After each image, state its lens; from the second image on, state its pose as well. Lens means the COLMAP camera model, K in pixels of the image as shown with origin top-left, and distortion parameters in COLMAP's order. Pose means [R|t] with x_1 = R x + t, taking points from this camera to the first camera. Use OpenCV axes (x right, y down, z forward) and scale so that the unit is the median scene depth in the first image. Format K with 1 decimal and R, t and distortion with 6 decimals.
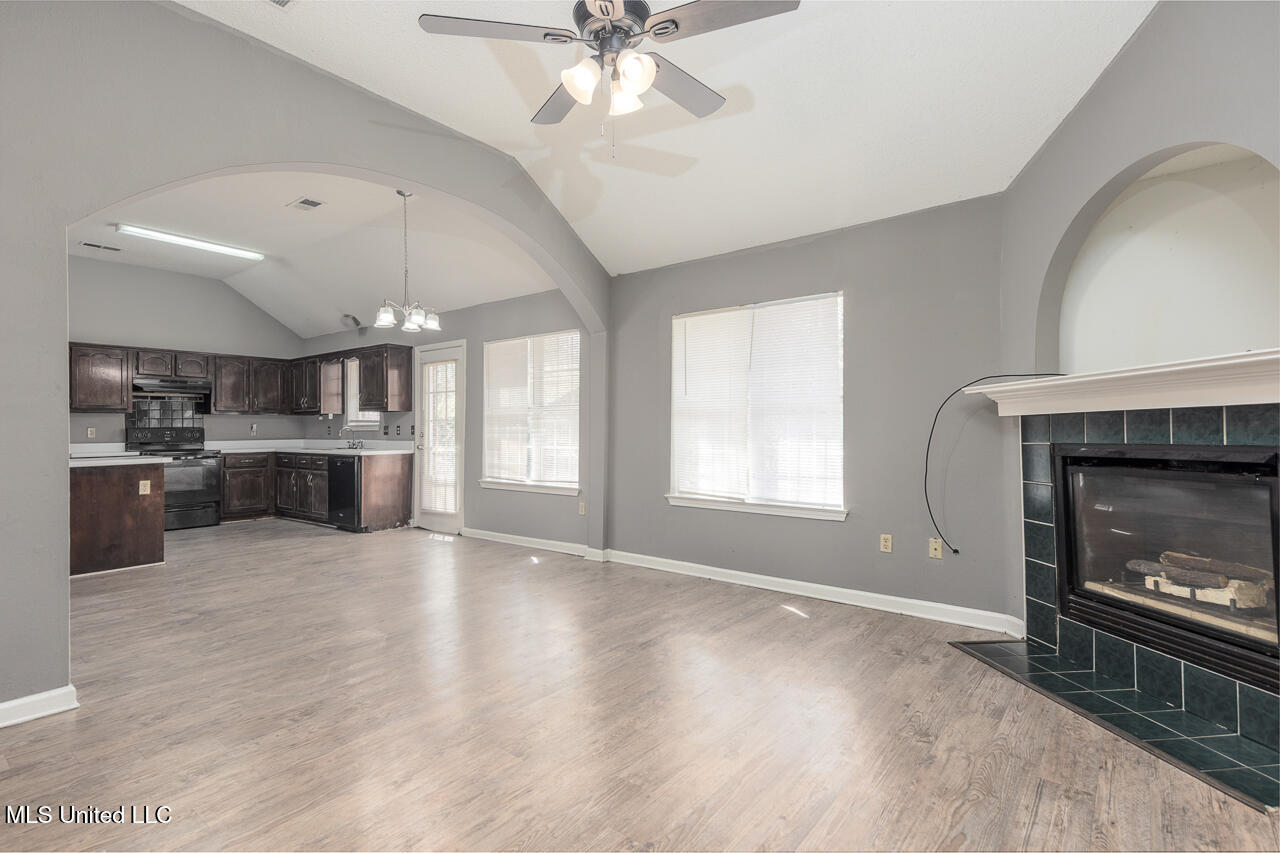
lens RADIAL K [[599.4, 0, 638.5], [0, 599.4, 427.4], [0, 0, 1]] dist [0.054902, -0.024010]
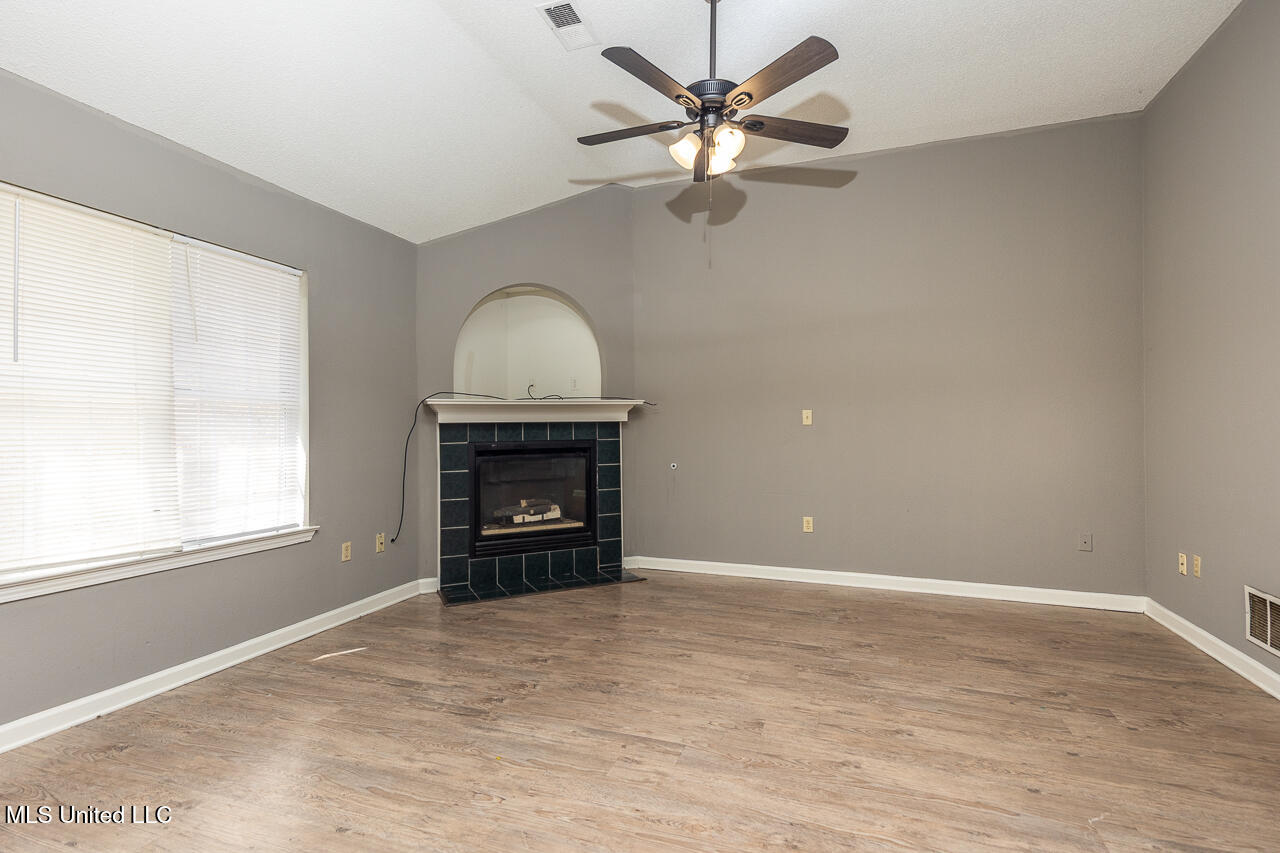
lens RADIAL K [[599.4, 0, 638.5], [0, 599.4, 427.4], [0, 0, 1]] dist [0.054902, -0.024010]
pose [[-0.312034, 0.011004, 0.950007, -0.482663], [0.003306, 0.999939, -0.010496, 0.004289], [-0.950065, -0.000134, -0.312051, 0.634616]]
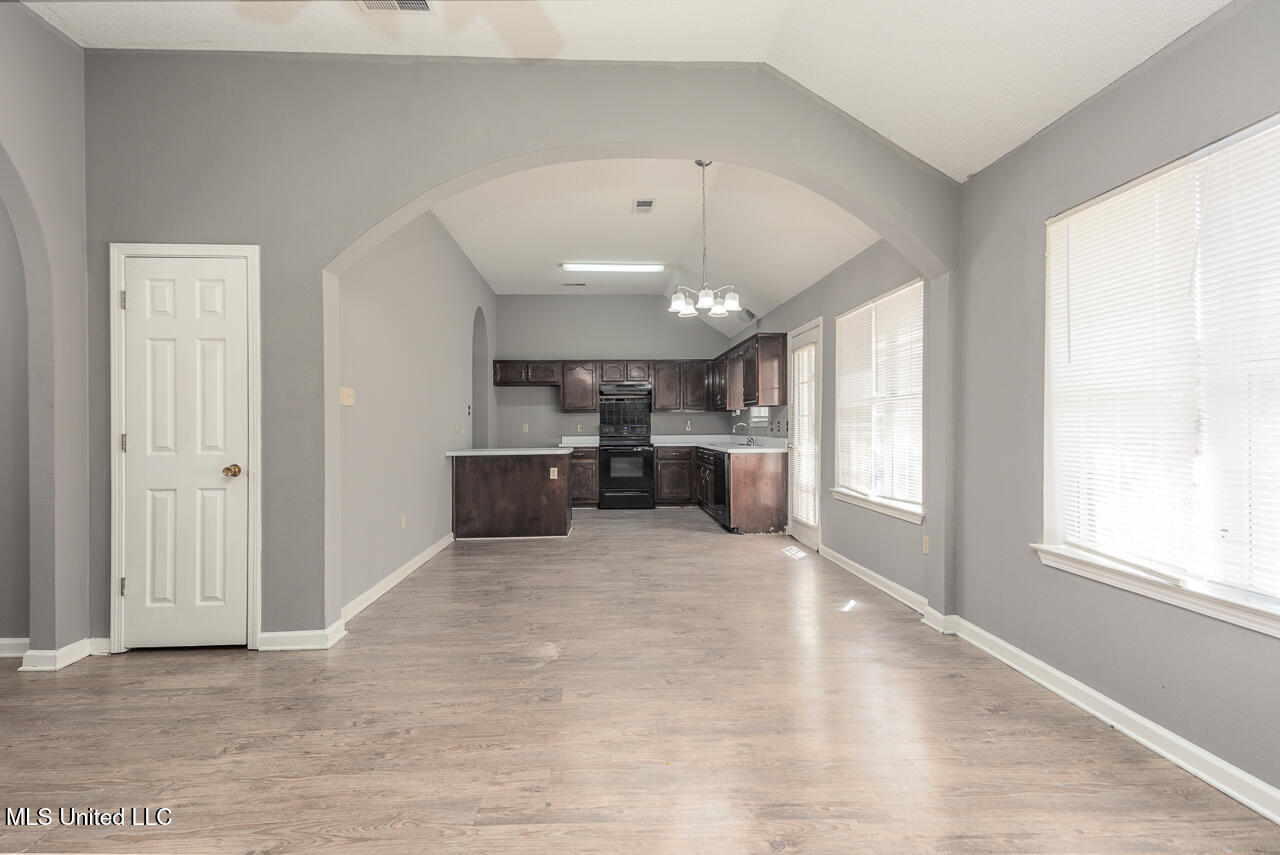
lens RADIAL K [[609.9, 0, 630.6], [0, 609.9, 424.2], [0, 0, 1]] dist [0.033447, -0.000774]
pose [[0.650692, -0.002389, -0.759338, 0.222654], [0.005505, 0.999984, 0.001572, -0.001819], [0.759322, -0.005203, 0.650695, 0.318369]]
